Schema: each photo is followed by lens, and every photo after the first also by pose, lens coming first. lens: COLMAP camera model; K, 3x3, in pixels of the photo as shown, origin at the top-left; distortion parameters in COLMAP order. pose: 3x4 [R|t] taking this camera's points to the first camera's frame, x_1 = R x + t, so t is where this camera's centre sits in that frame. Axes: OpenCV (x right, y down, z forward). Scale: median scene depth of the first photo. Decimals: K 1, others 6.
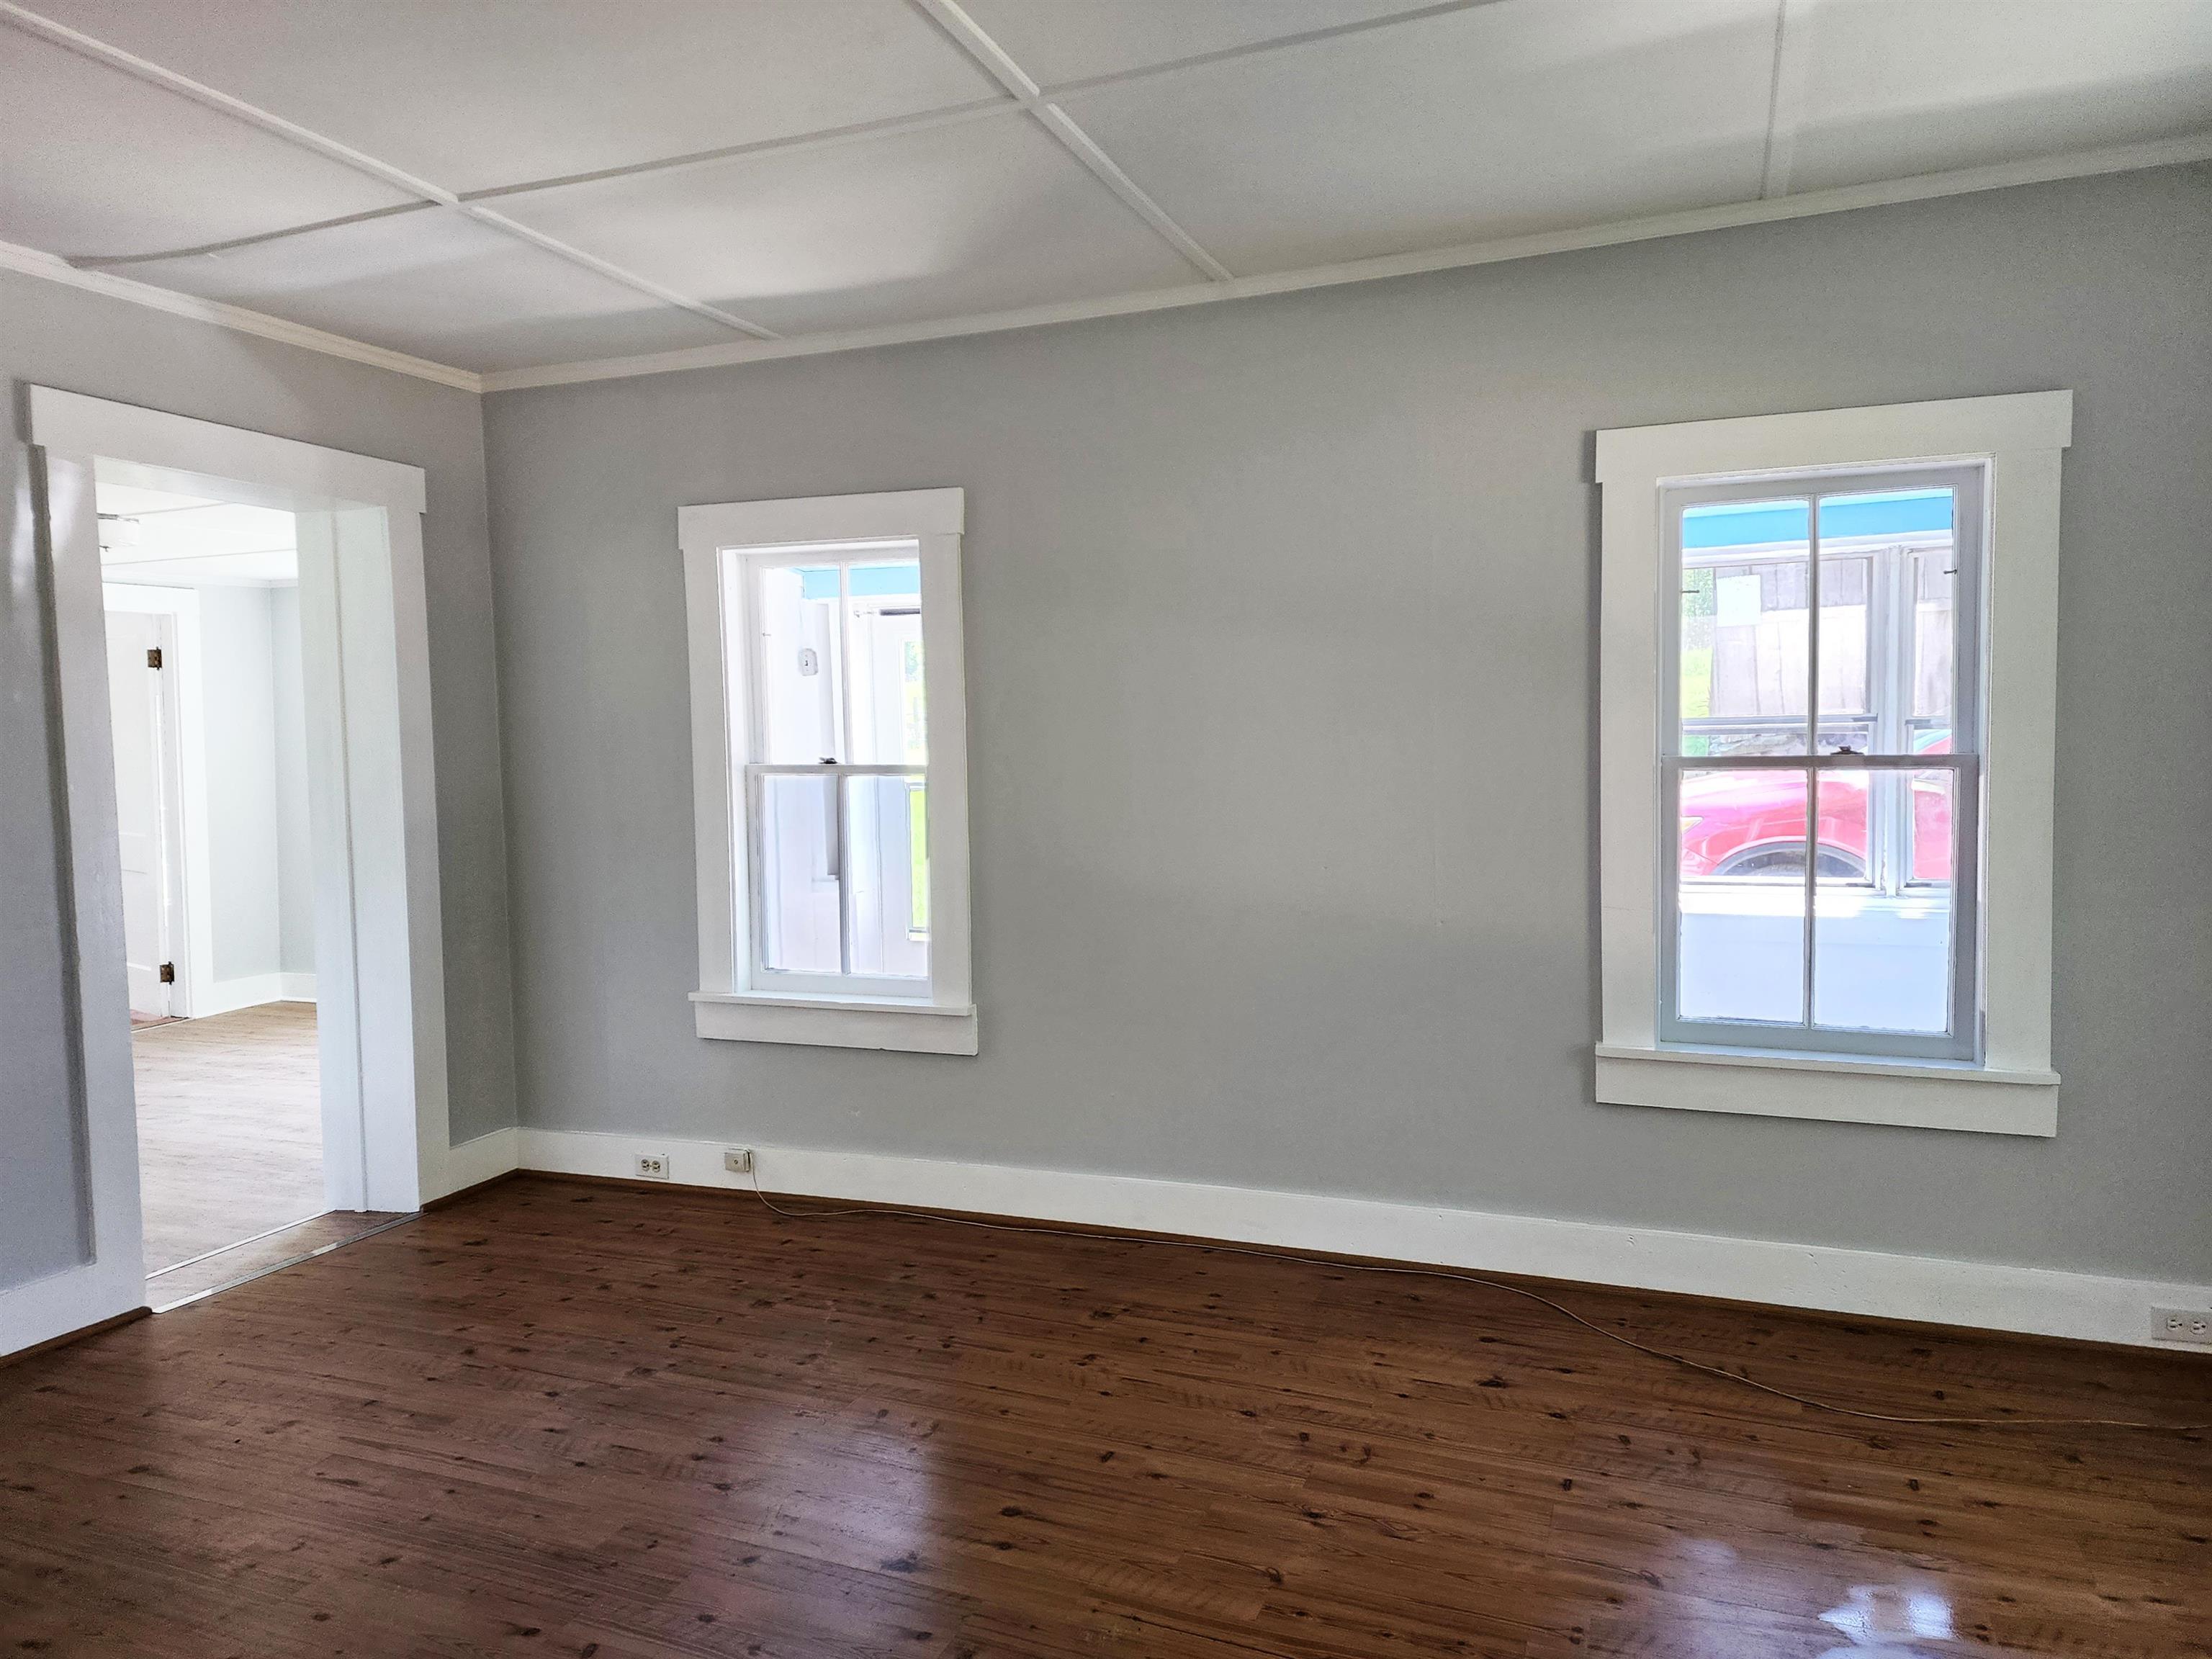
lens RADIAL K [[1481.5, 0, 1111.3], [0, 1481.5, 816.9], [0, 0, 1]] dist [0.092522, -0.078733]
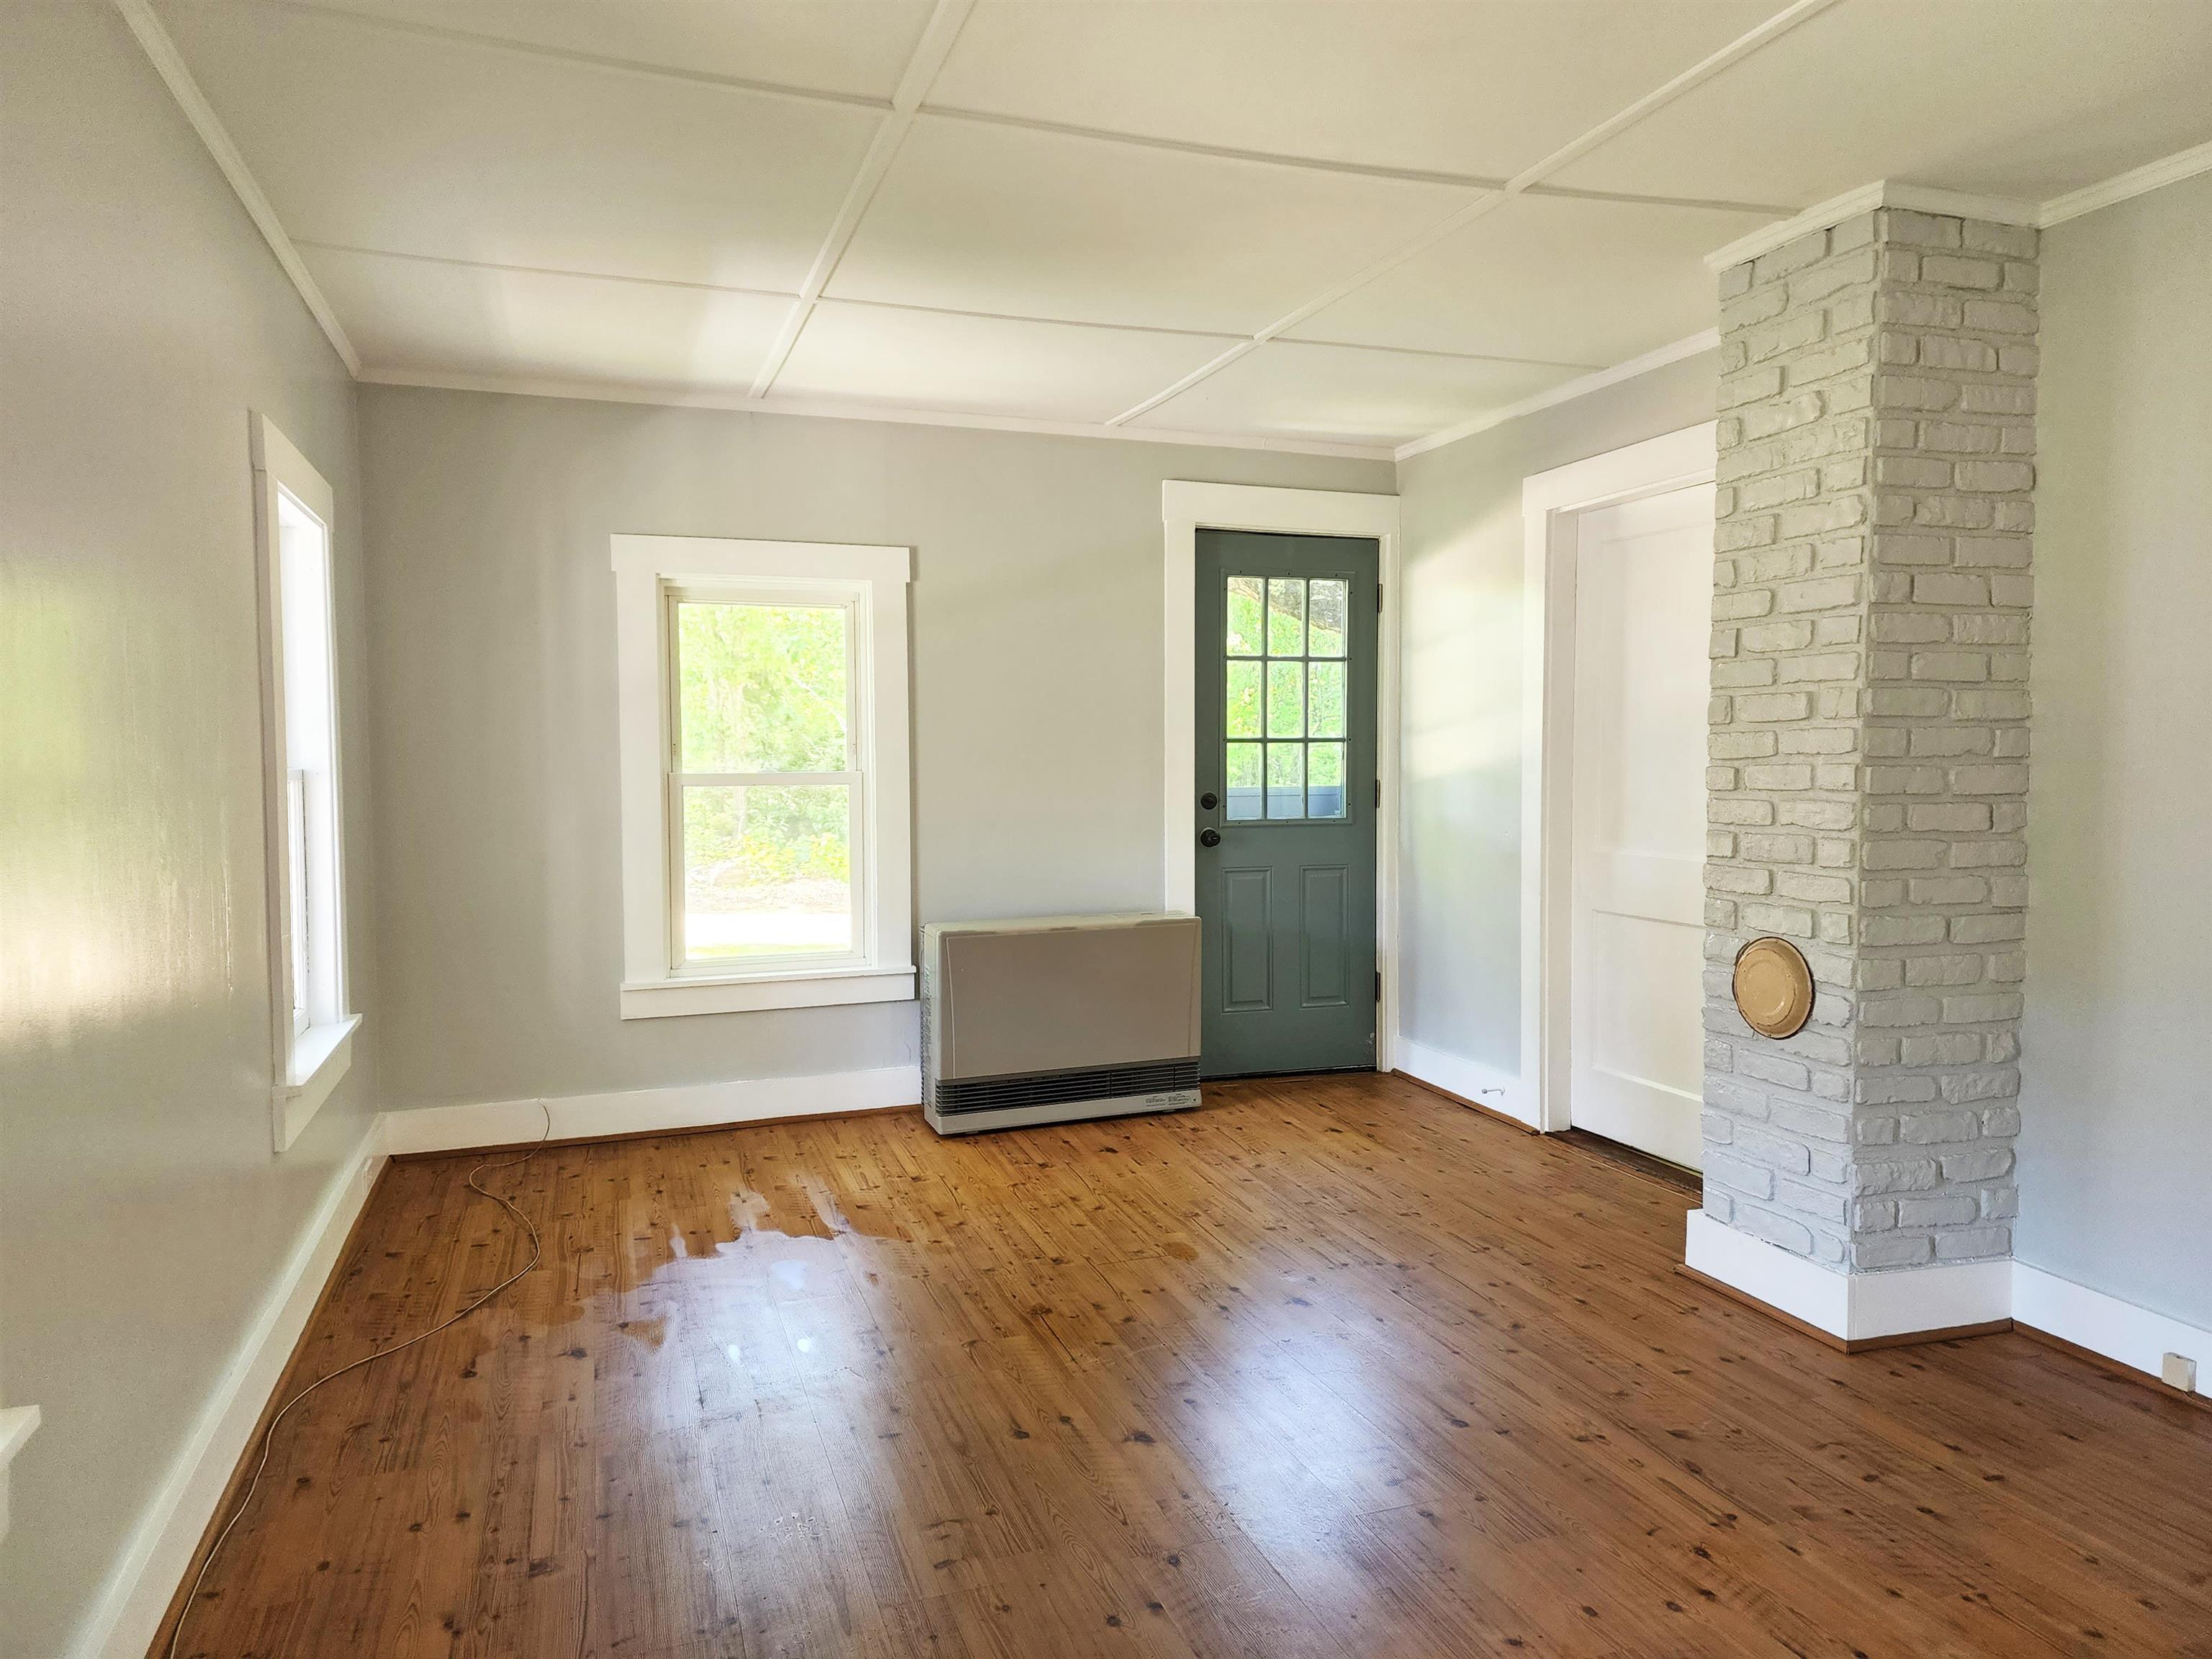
lens RADIAL K [[1467.6, 0, 1096.0], [0, 1467.6, 837.3], [0, 0, 1]] dist [0.089829, -0.078203]
pose [[-0.644932, -0.027995, 0.763727, -0.675735], [0.056575, 0.994838, 0.084241, -0.048245], [-0.762143, 0.097538, -0.640020, 1.178535]]
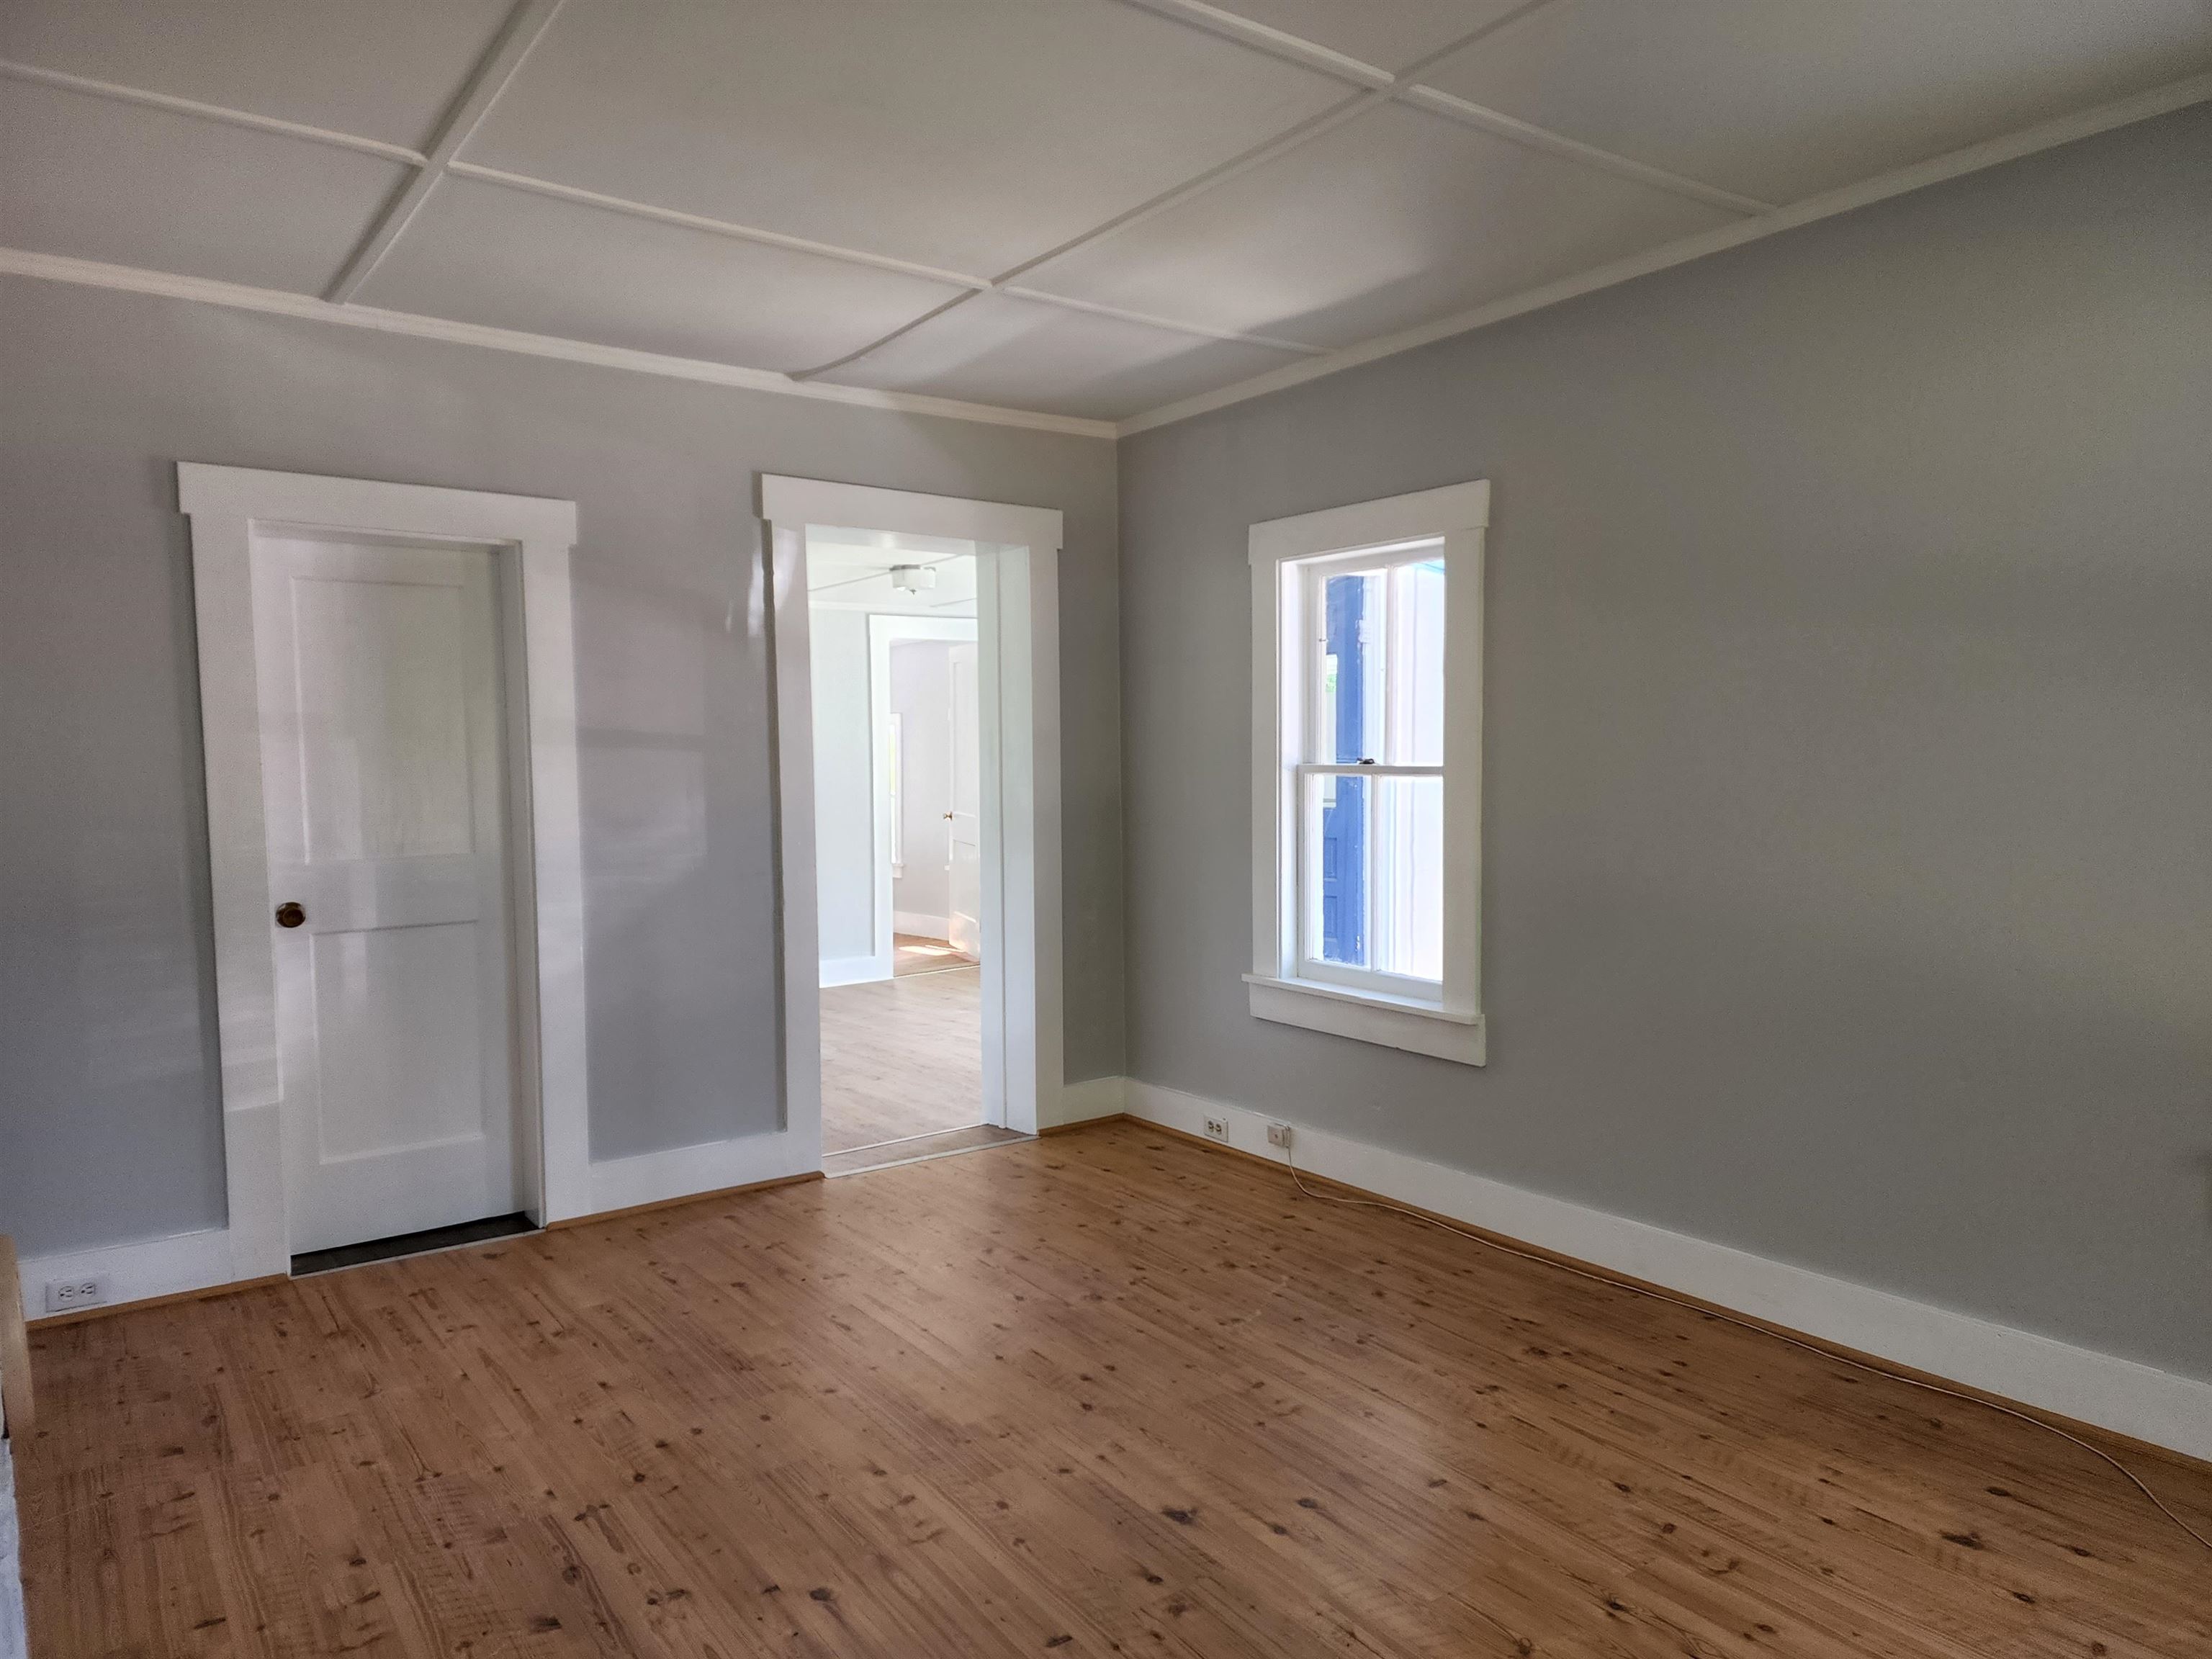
lens RADIAL K [[1467.6, 0, 1096.0], [0, 1467.6, 837.3], [0, 0, 1]] dist [0.089829, -0.078203]
pose [[0.838778, 0.041121, -0.542918, 0.248874], [-0.033162, 0.999151, 0.024443, -0.005044], [0.543462, -0.002498, 0.839430, 0.058158]]
